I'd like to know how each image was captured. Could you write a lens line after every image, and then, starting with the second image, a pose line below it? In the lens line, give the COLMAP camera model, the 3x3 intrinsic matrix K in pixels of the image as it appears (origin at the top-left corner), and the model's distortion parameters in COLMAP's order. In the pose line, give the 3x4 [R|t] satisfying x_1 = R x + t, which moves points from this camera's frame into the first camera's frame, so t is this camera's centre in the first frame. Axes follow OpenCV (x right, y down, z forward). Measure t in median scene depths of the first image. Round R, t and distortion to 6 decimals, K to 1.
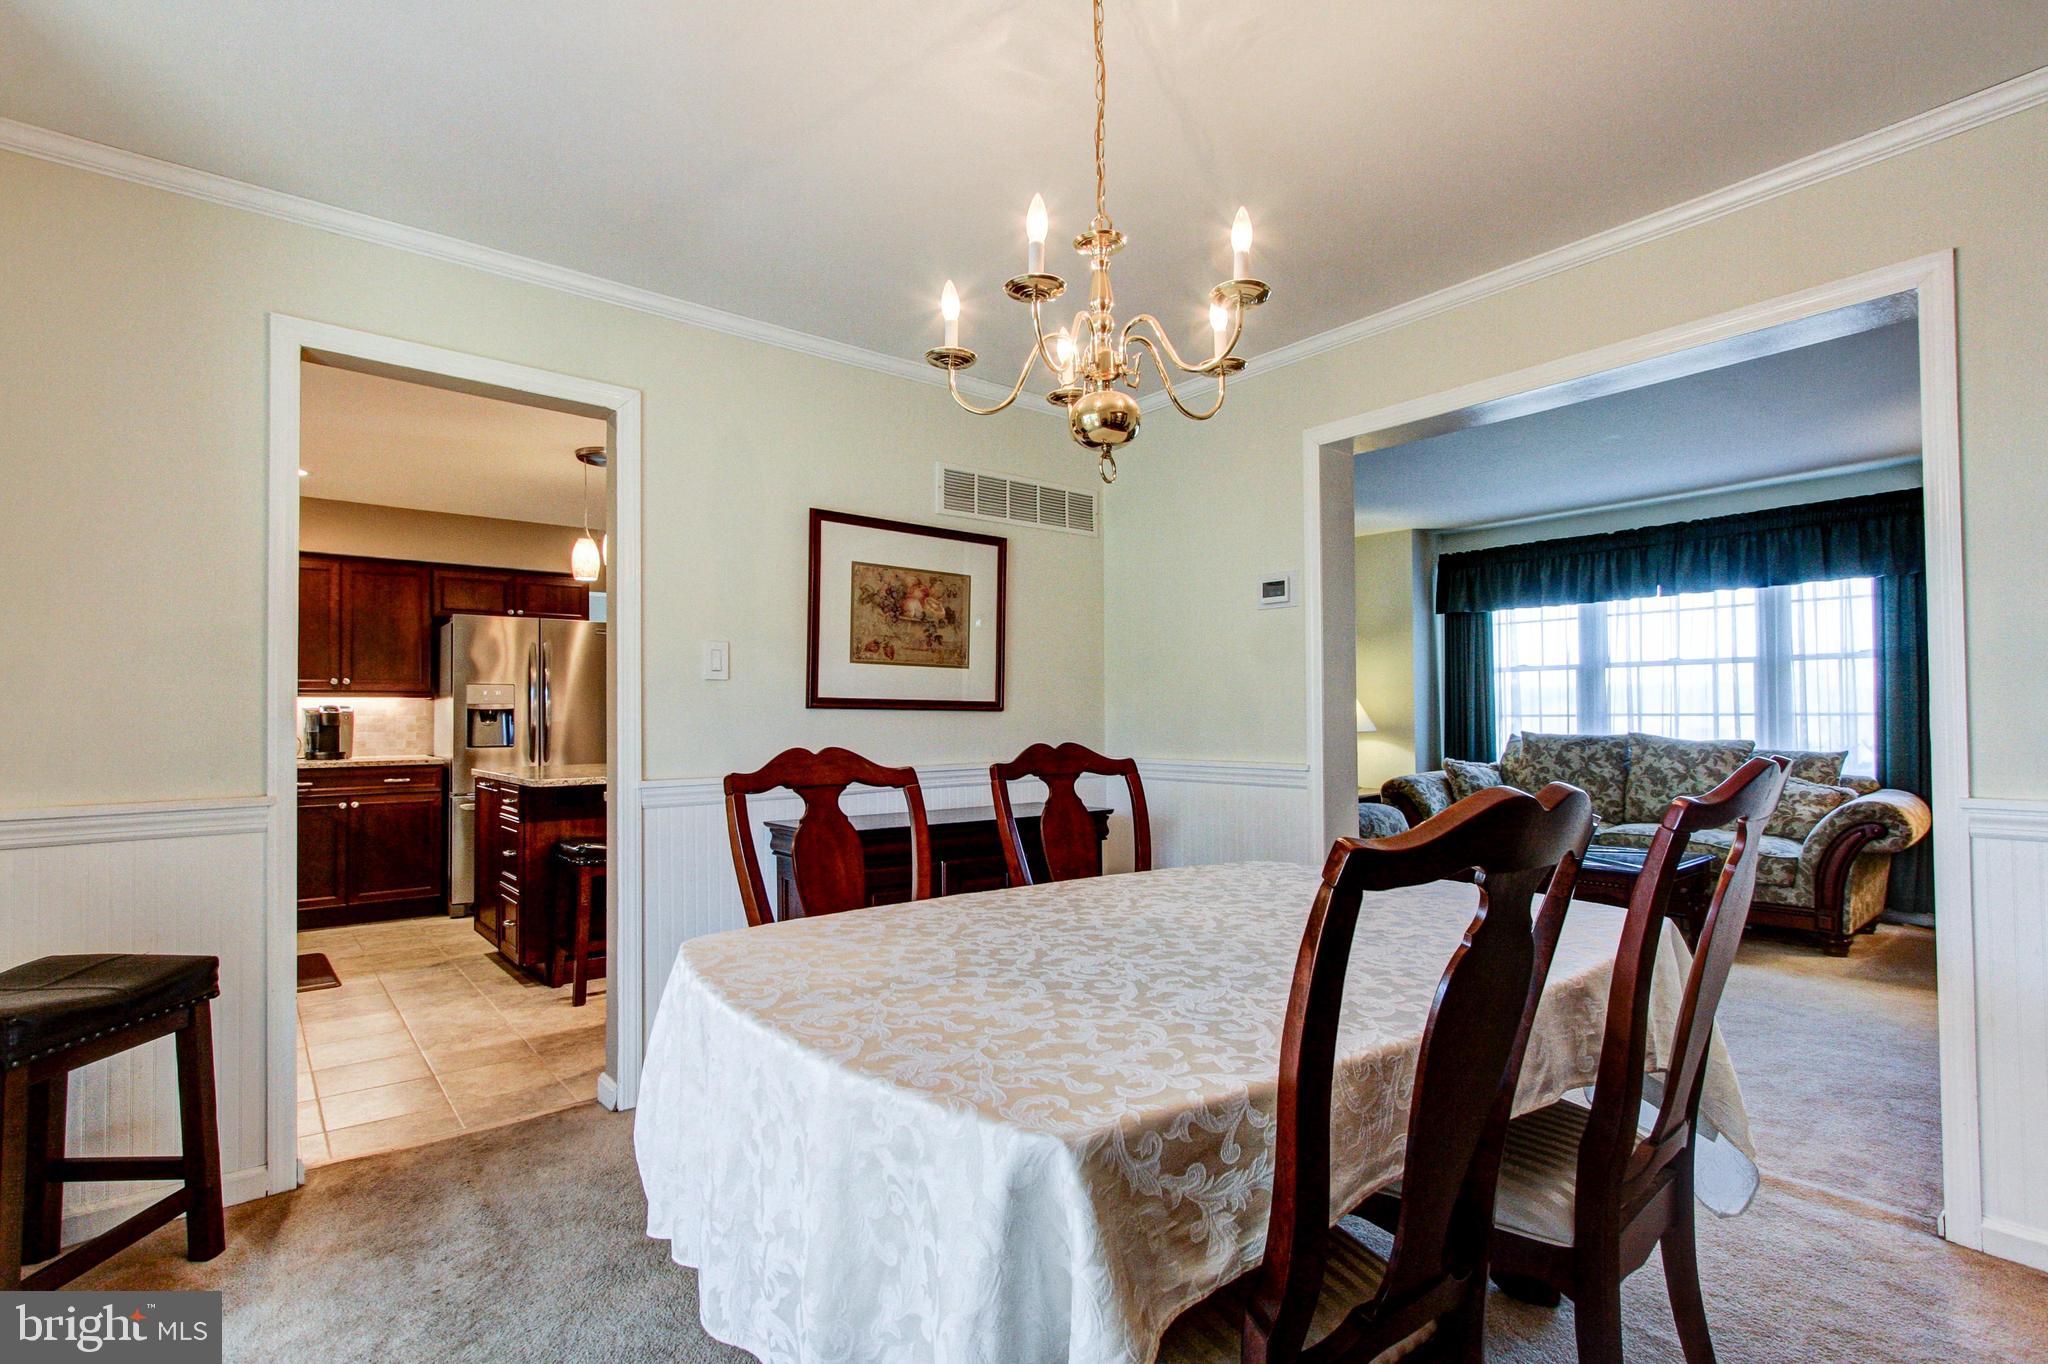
lens RADIAL K [[984.7, 0, 1023.1], [0, 984.7, 700.5], [0, 0, 1]] dist [-0.004246, 0.001694]
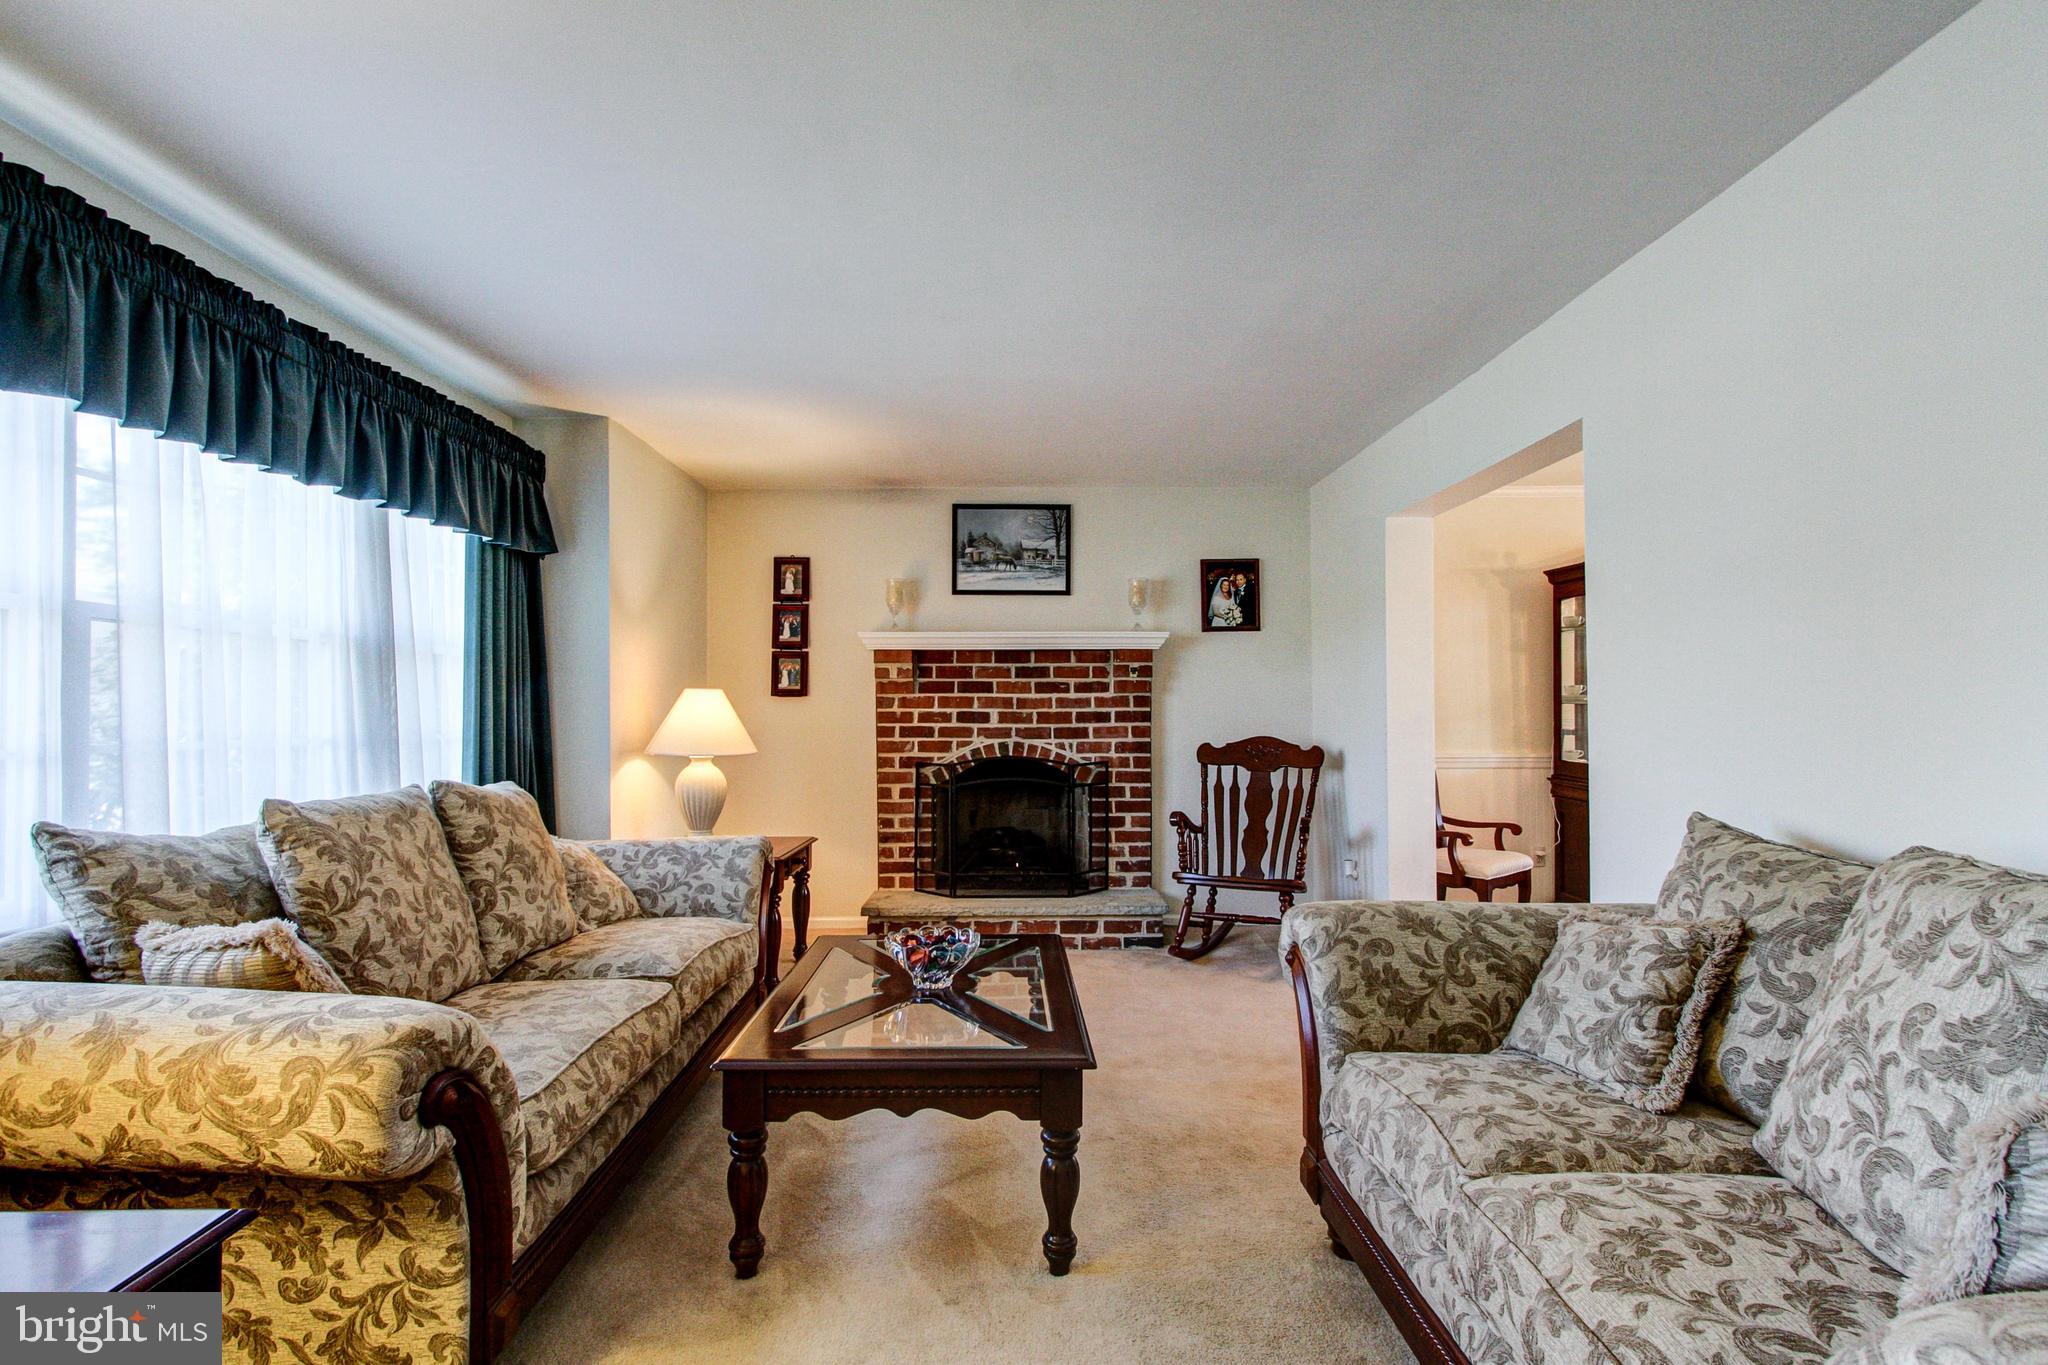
lens RADIAL K [[984.7, 0, 1023.1], [0, 984.7, 701.0], [0, 0, 1]] dist [-0.004246, 0.001694]
pose [[-0.787590, 0.015620, 0.616002, 0.123399], [-0.004056, 0.999526, -0.030531, 0.008076], [-0.616187, -0.026544, -0.787153, 1.218803]]
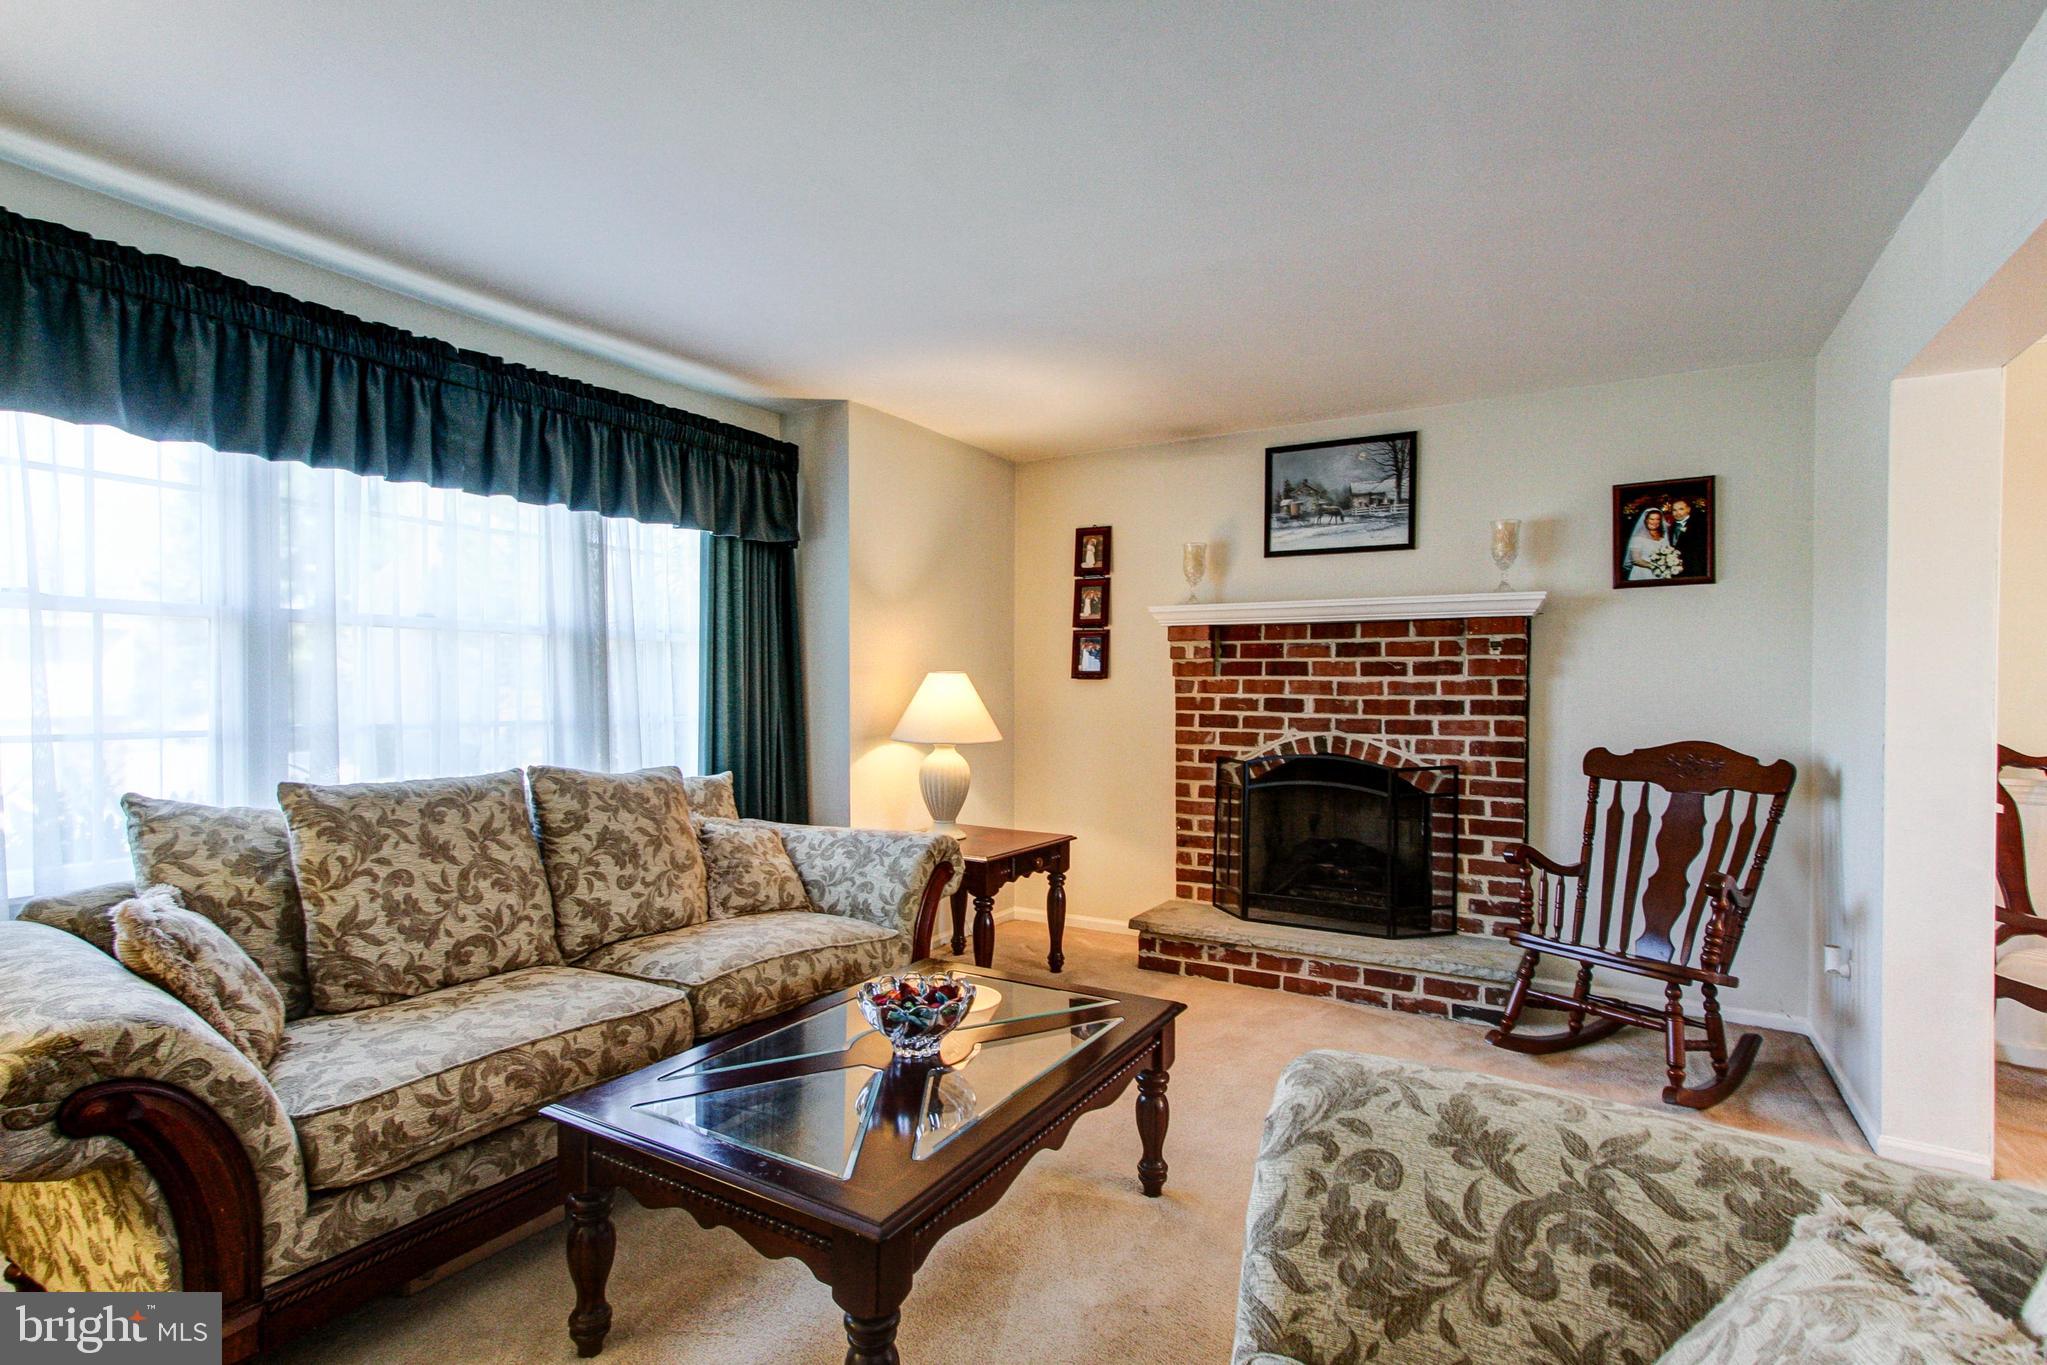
lens RADIAL K [[984.2, 0, 1022.6], [0, 984.2, 701.0], [0, 0, 1]] dist [-0.004246, 0.001694]
pose [[-0.349724, -0.008678, 0.936813, 0.084133], [-0.020406, 0.999790, 0.001643, -0.005534], [-0.936631, -0.018542, -0.349828, 0.964425]]
